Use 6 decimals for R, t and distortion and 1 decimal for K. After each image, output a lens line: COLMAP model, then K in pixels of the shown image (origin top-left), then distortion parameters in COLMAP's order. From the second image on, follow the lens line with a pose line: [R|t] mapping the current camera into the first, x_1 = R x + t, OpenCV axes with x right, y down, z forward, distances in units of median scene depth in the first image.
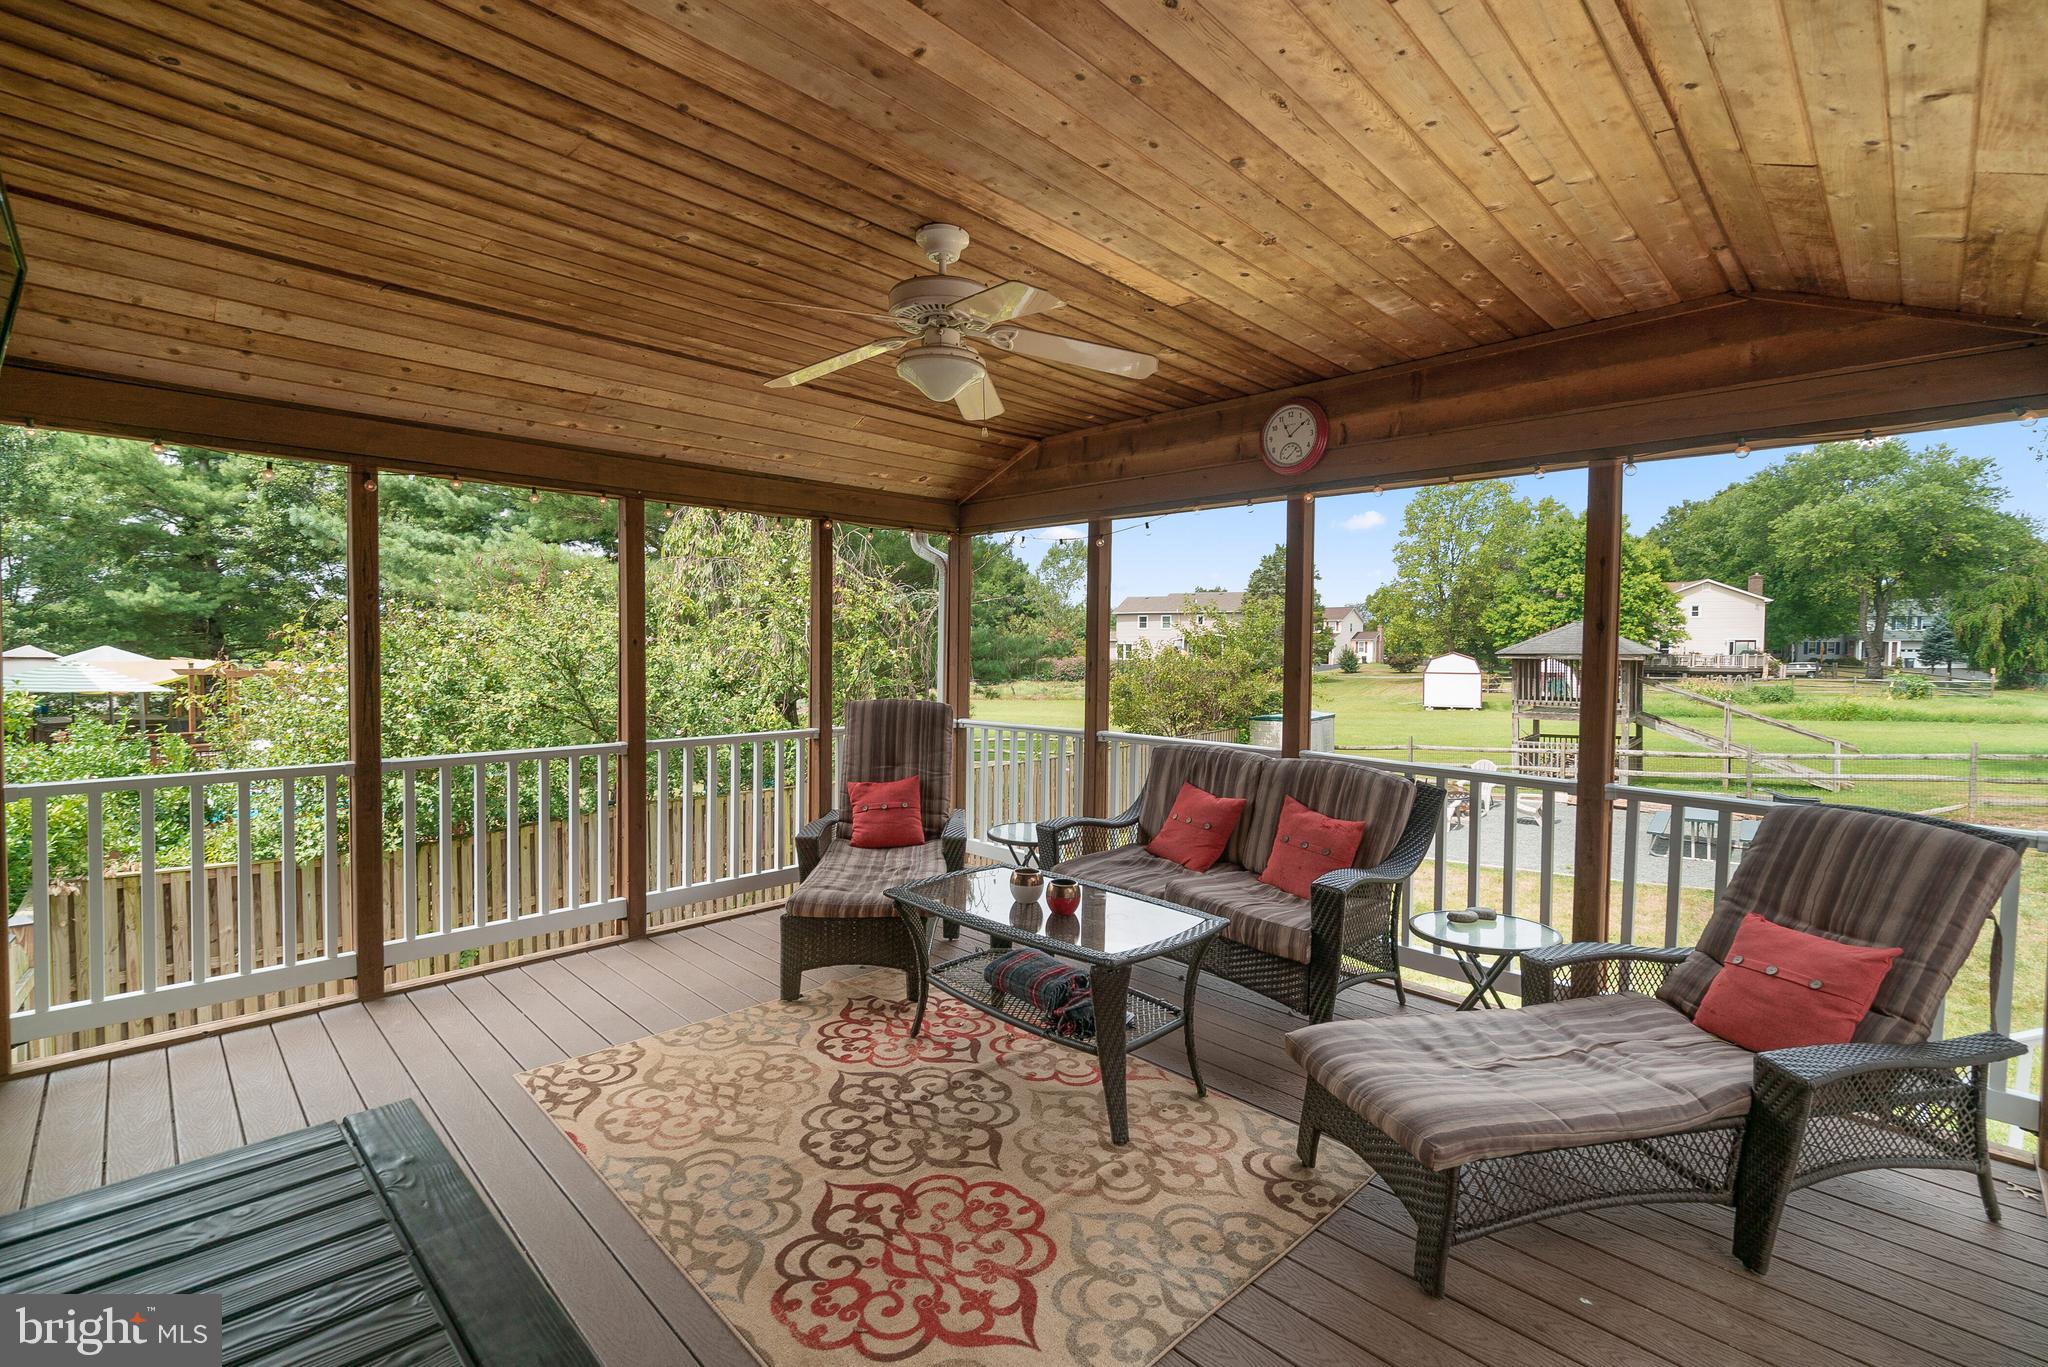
lens RADIAL K [[893.9, 0, 1016.9], [0, 893.9, 670.1], [0, 0, 1]] dist [-0.000952, -0.000170]
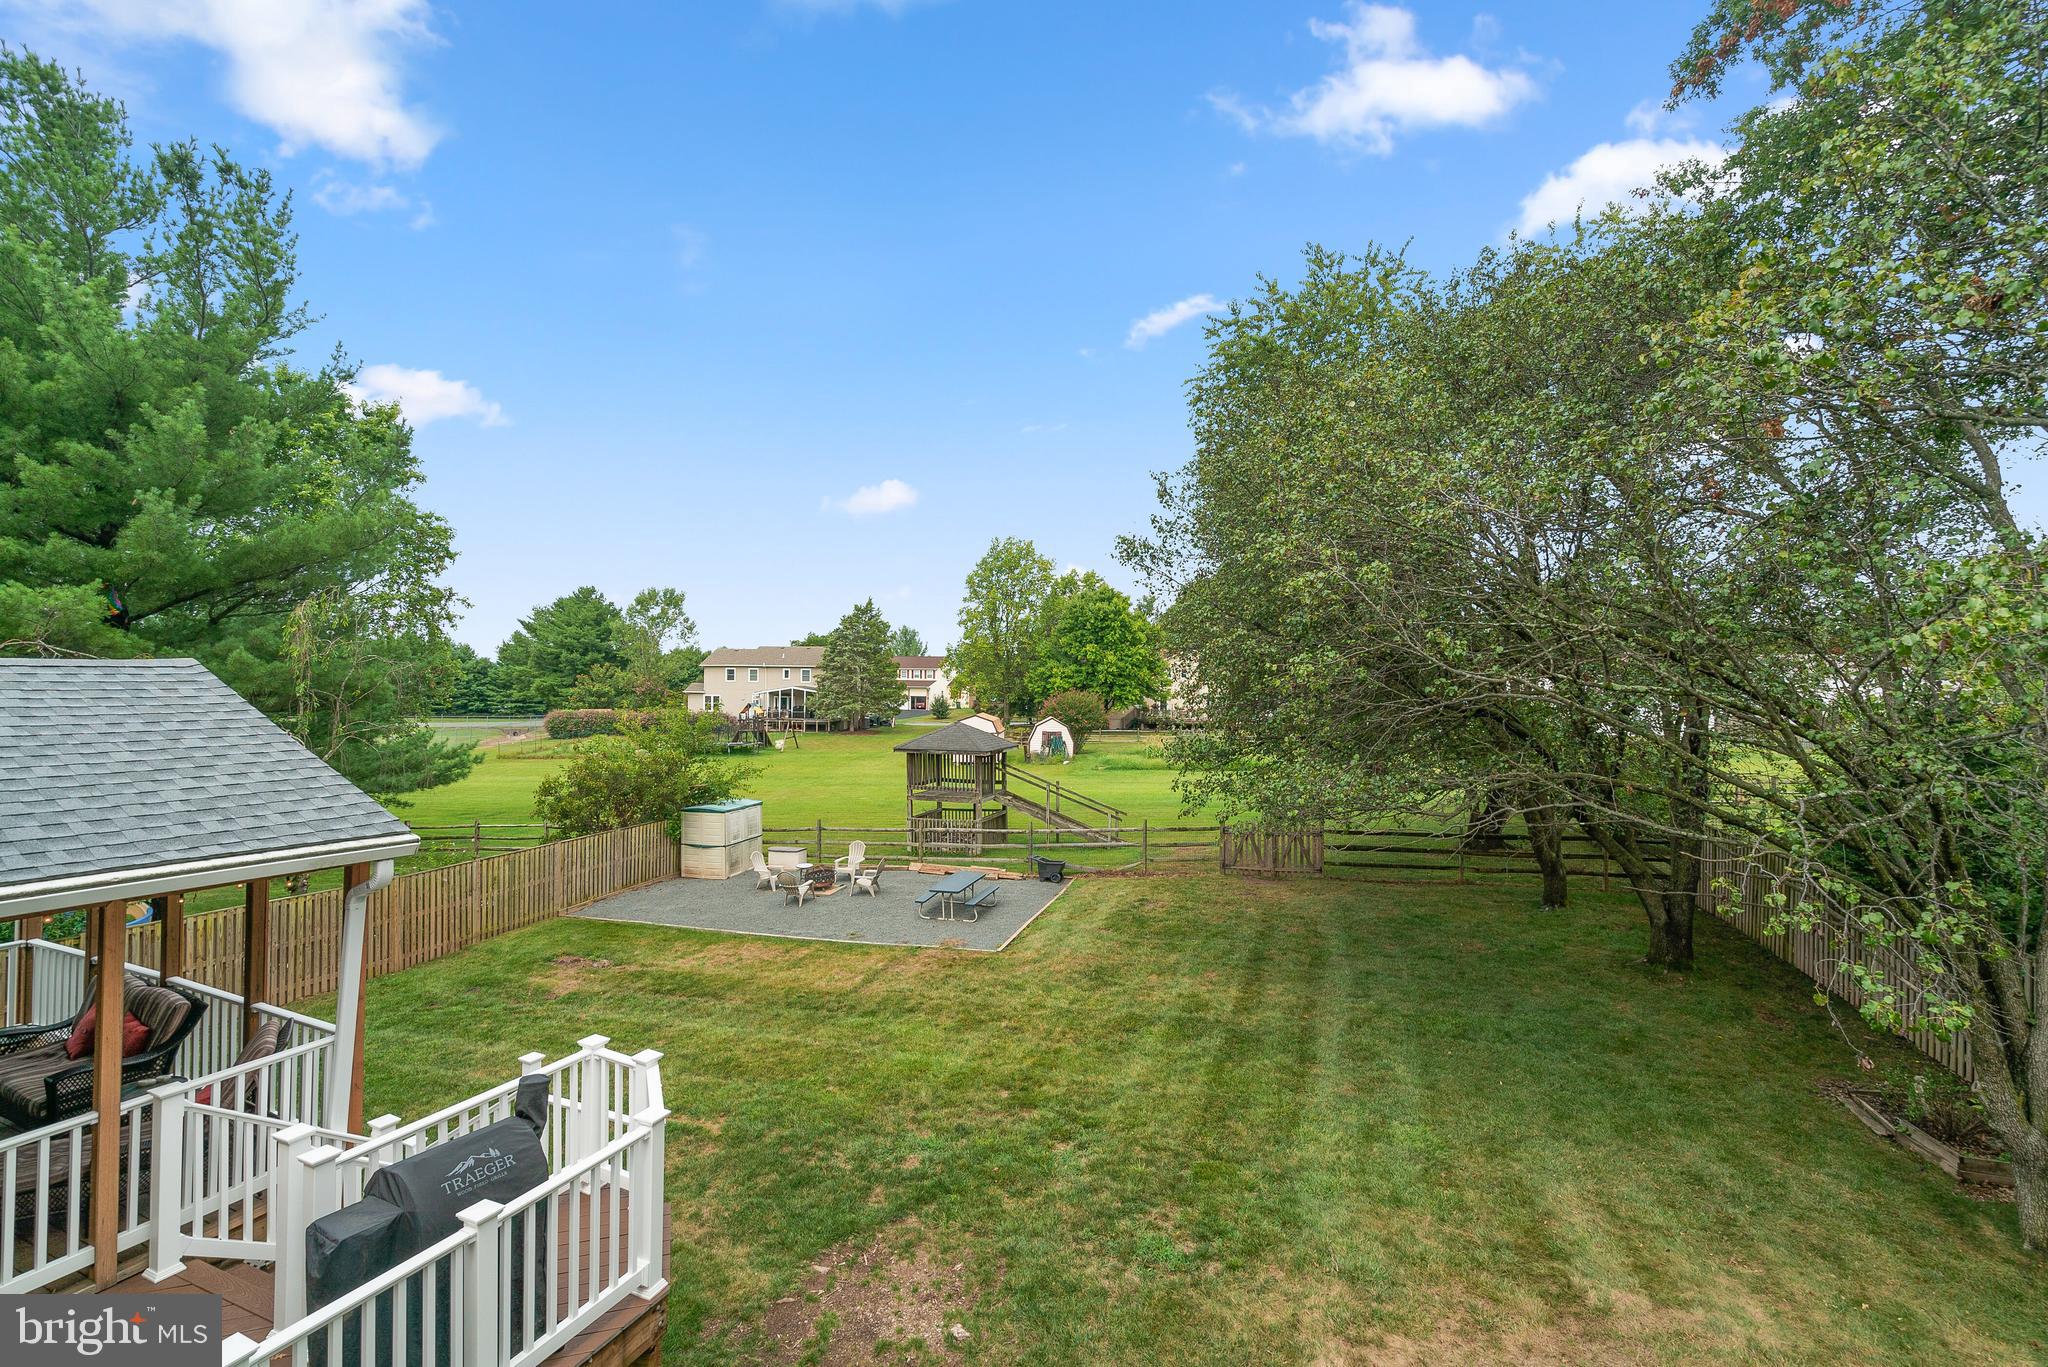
lens RADIAL K [[915.6, 0, 1021.8], [0, 915.6, 663.7], [0, 0, 1]] dist [0.000662, 0.000223]
pose [[0.937628, 0.010975, 0.347466, 0.271445], [0.000088, 0.999494, -0.031808, -0.101001], [-0.347639, 0.029855, 0.937153, -0.280370]]
